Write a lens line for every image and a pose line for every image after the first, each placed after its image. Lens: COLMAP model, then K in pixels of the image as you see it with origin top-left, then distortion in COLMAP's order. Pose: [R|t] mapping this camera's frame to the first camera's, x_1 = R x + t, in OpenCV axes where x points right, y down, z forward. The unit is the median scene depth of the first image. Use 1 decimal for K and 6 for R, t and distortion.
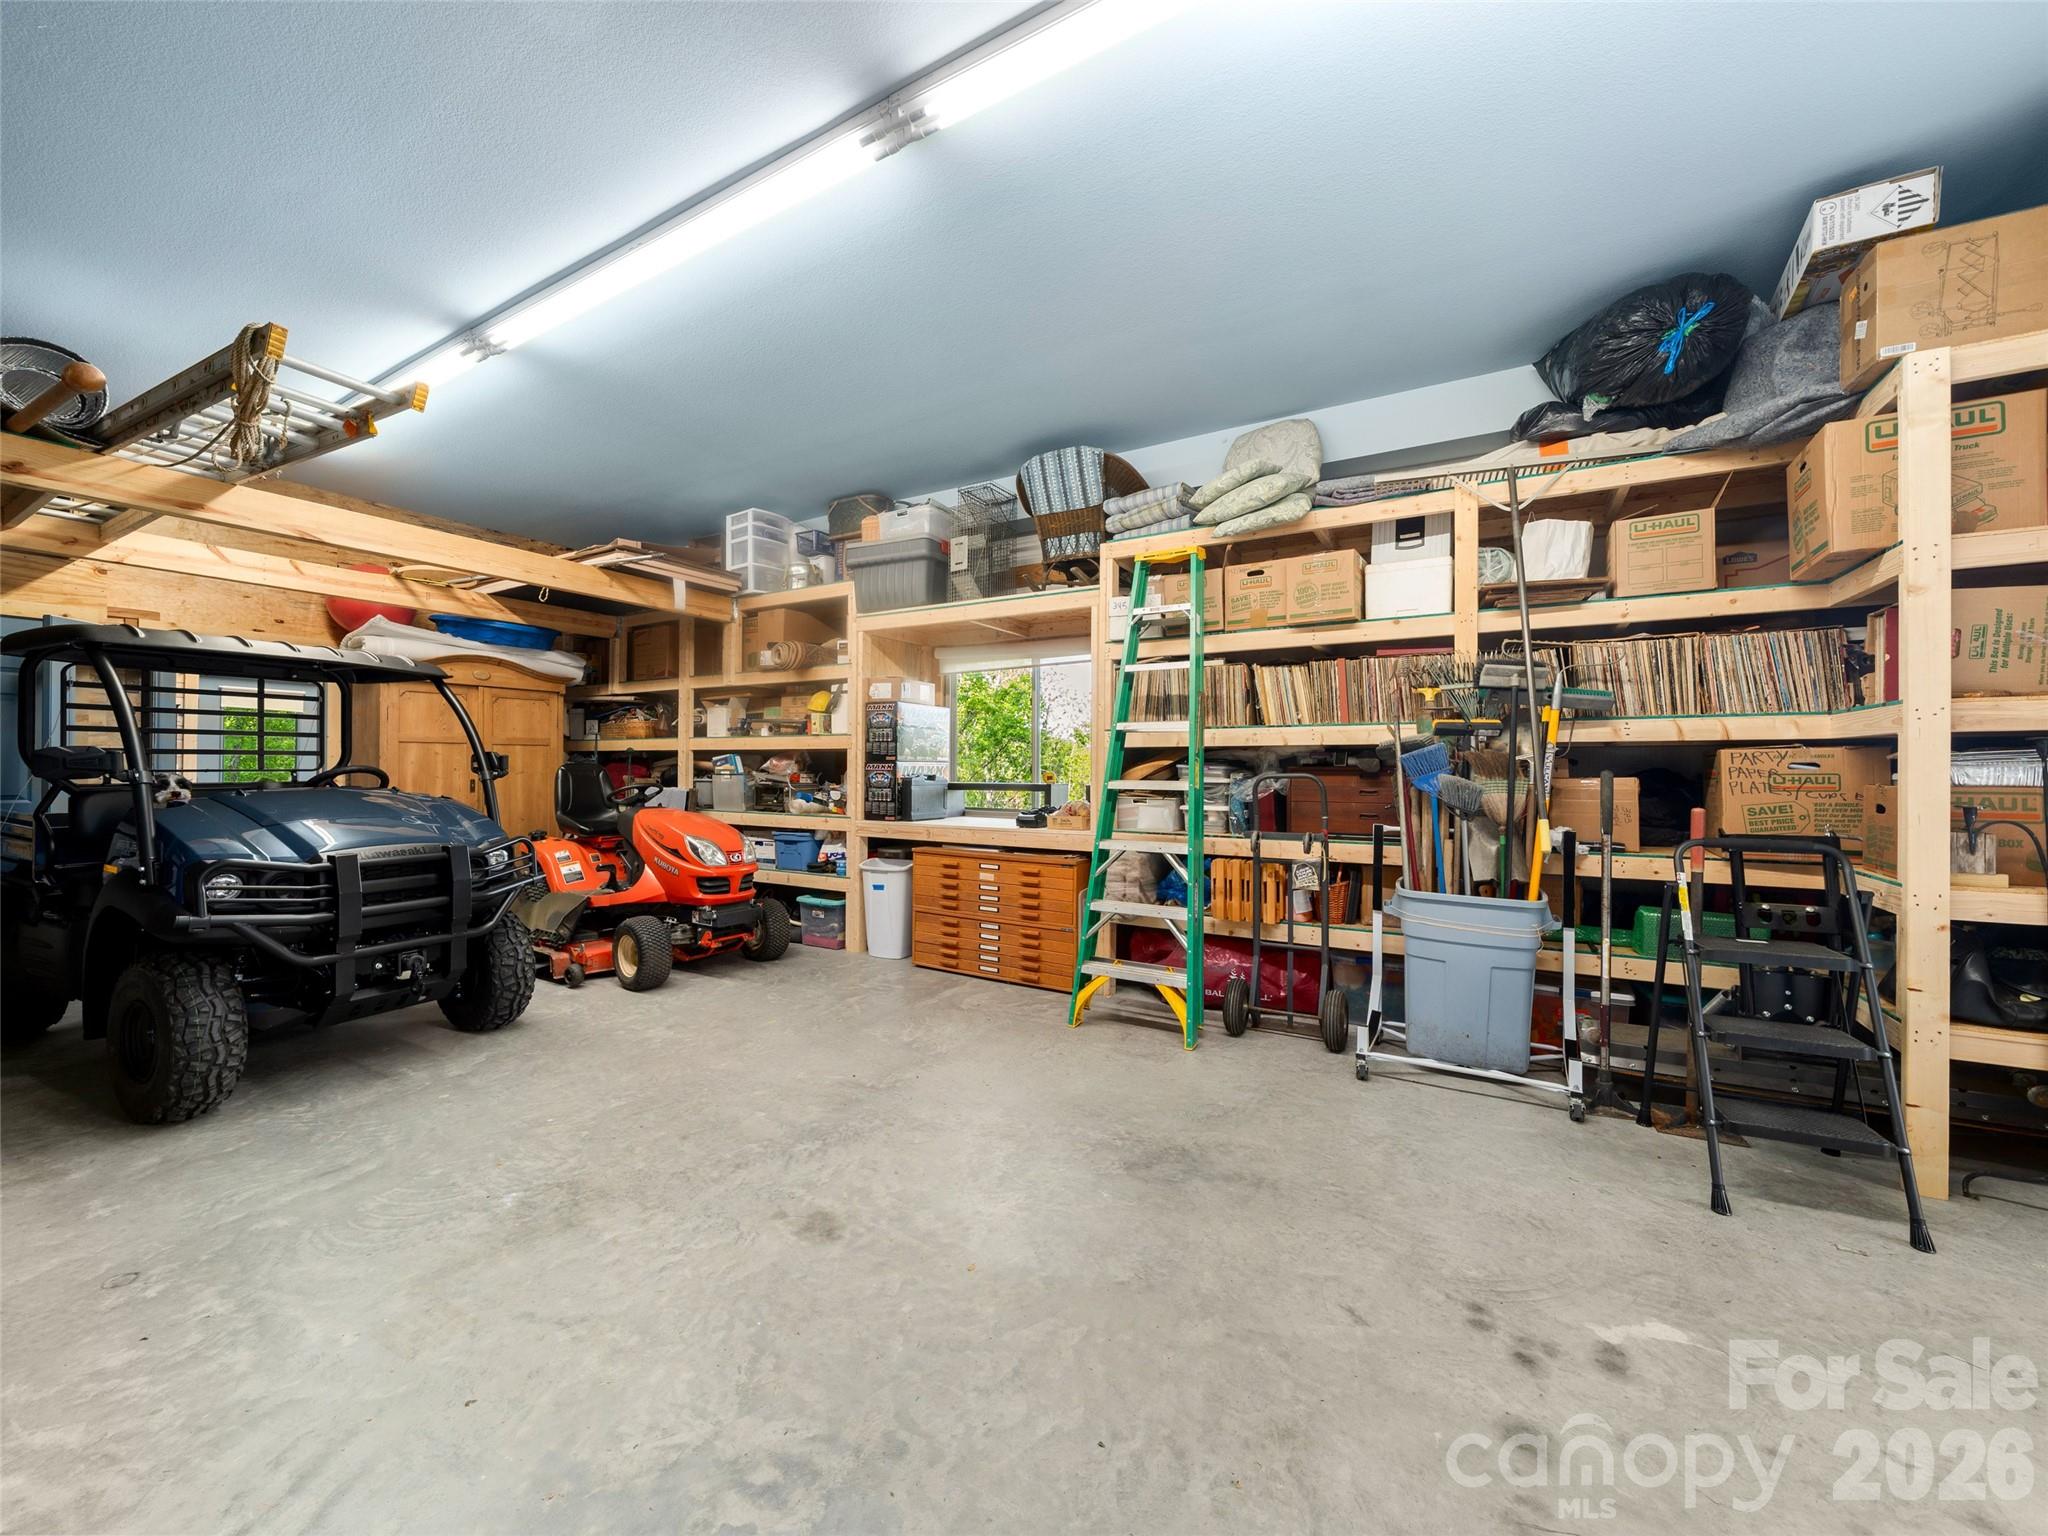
lens RADIAL K [[793.0, 0, 1018.2], [0, 793.0, 763.4], [0, 0, 1]] dist [-0.006080, -0.001027]
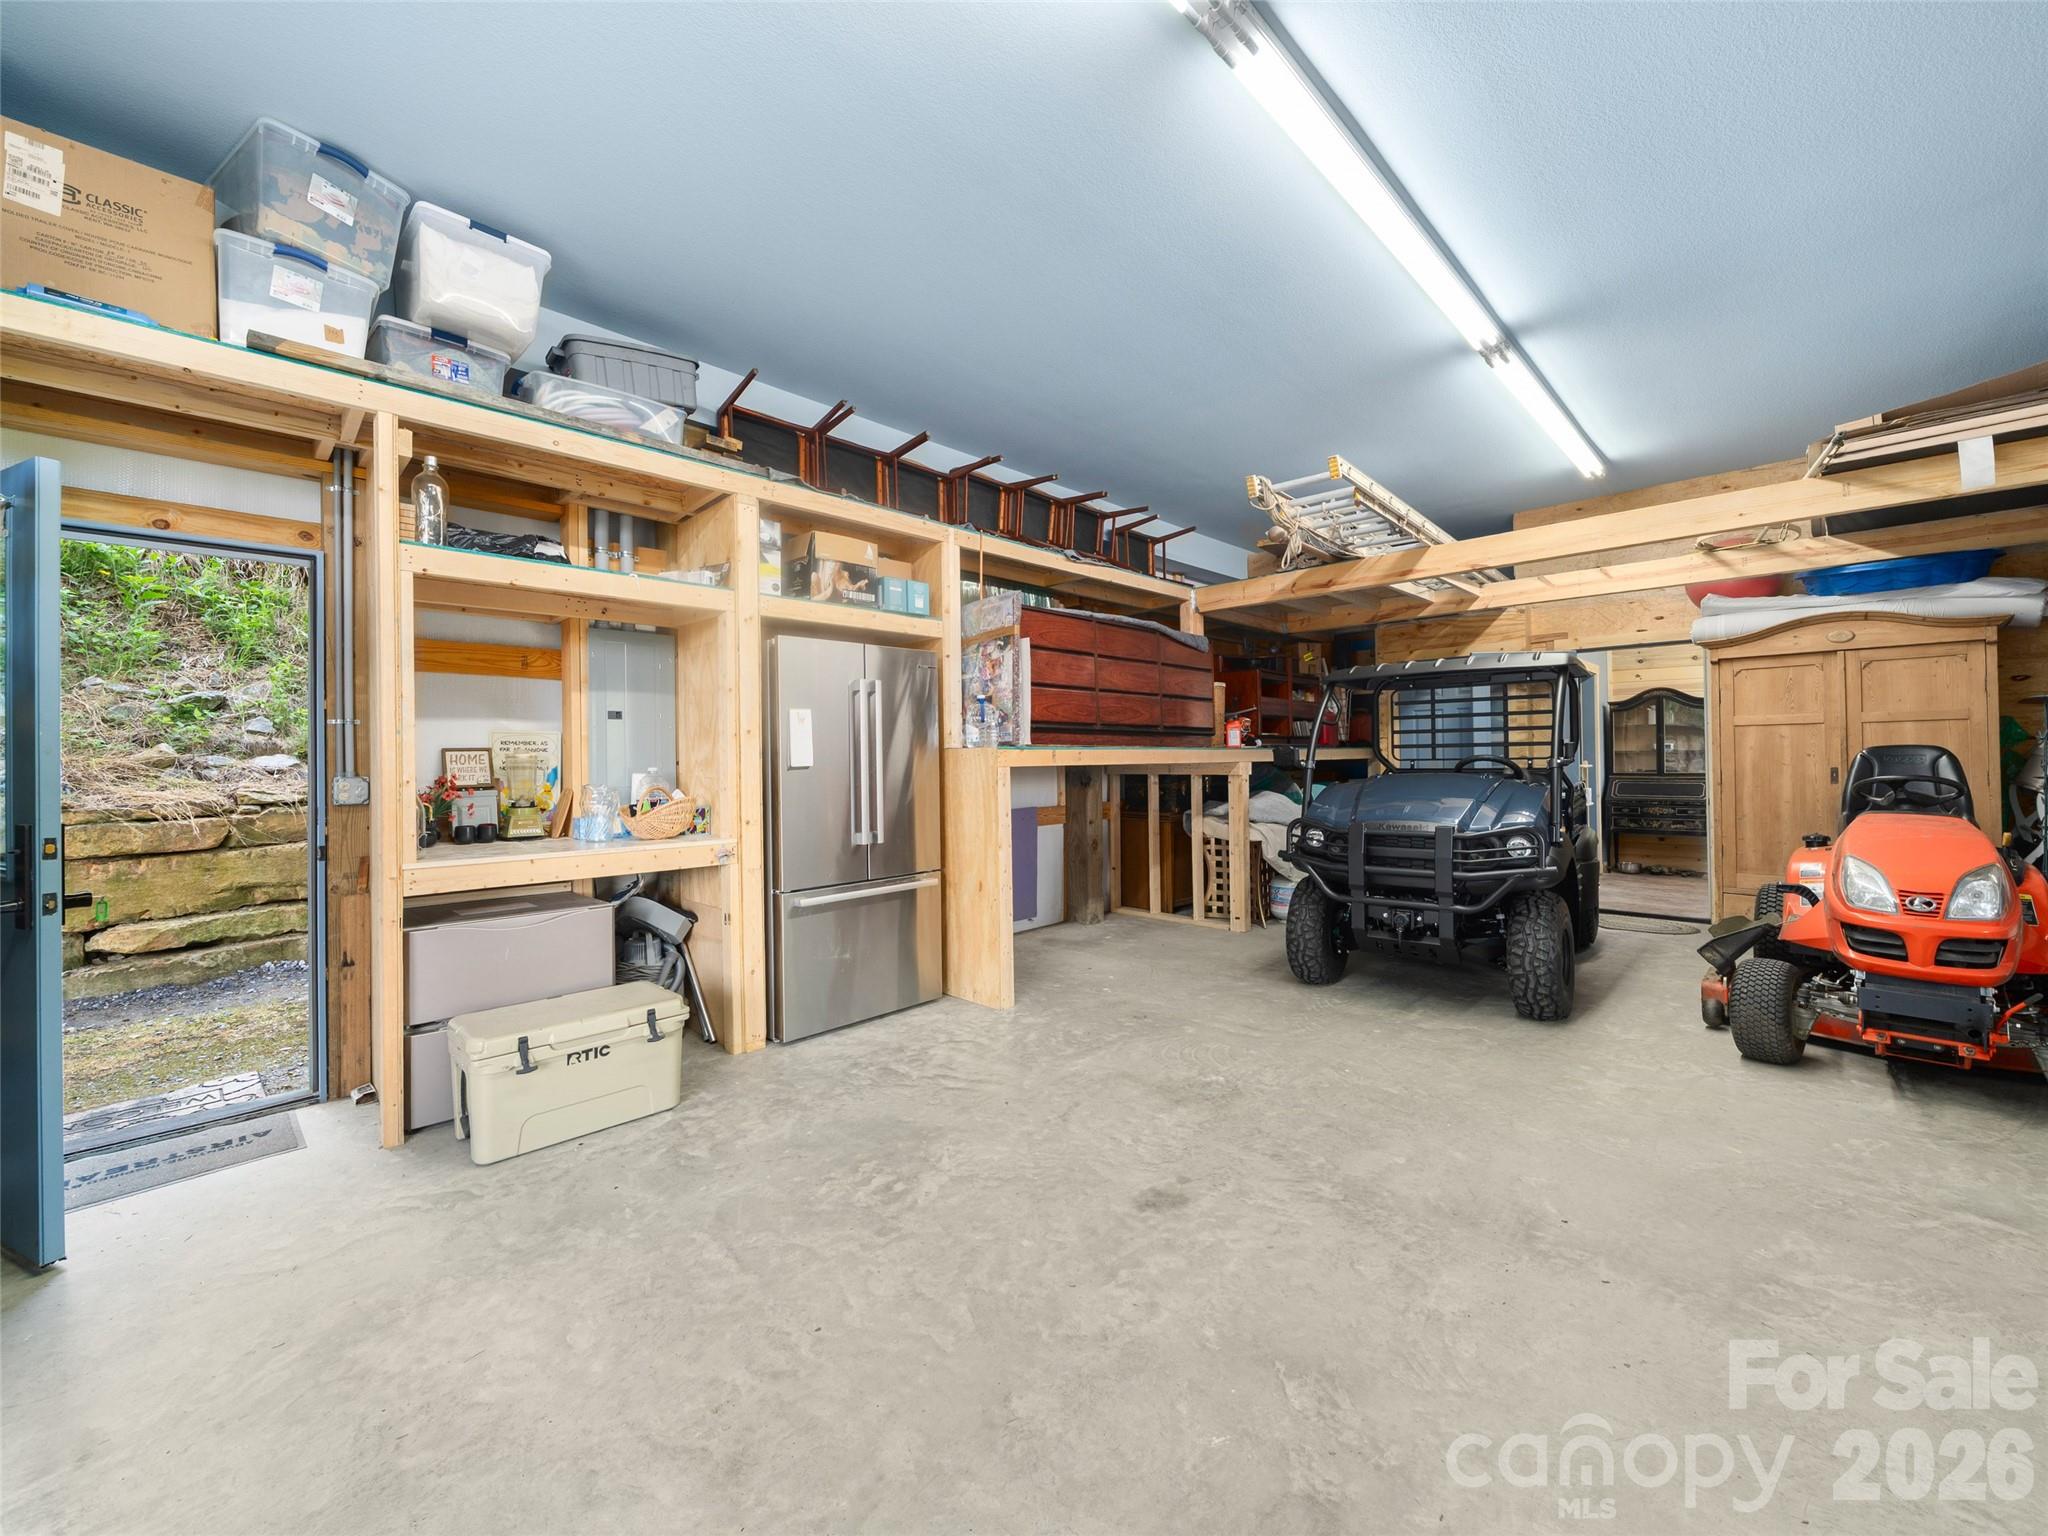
lens RADIAL K [[793.0, 0, 1018.0], [0, 793.0, 763.3], [0, 0, 1]] dist [-0.006080, -0.001027]
pose [[-0.237737, 0.003443, -0.971323, 0.573012], [0.015236, 0.999884, -0.000185, 0.006324], [0.971210, -0.014843, -0.237762, 0.765584]]
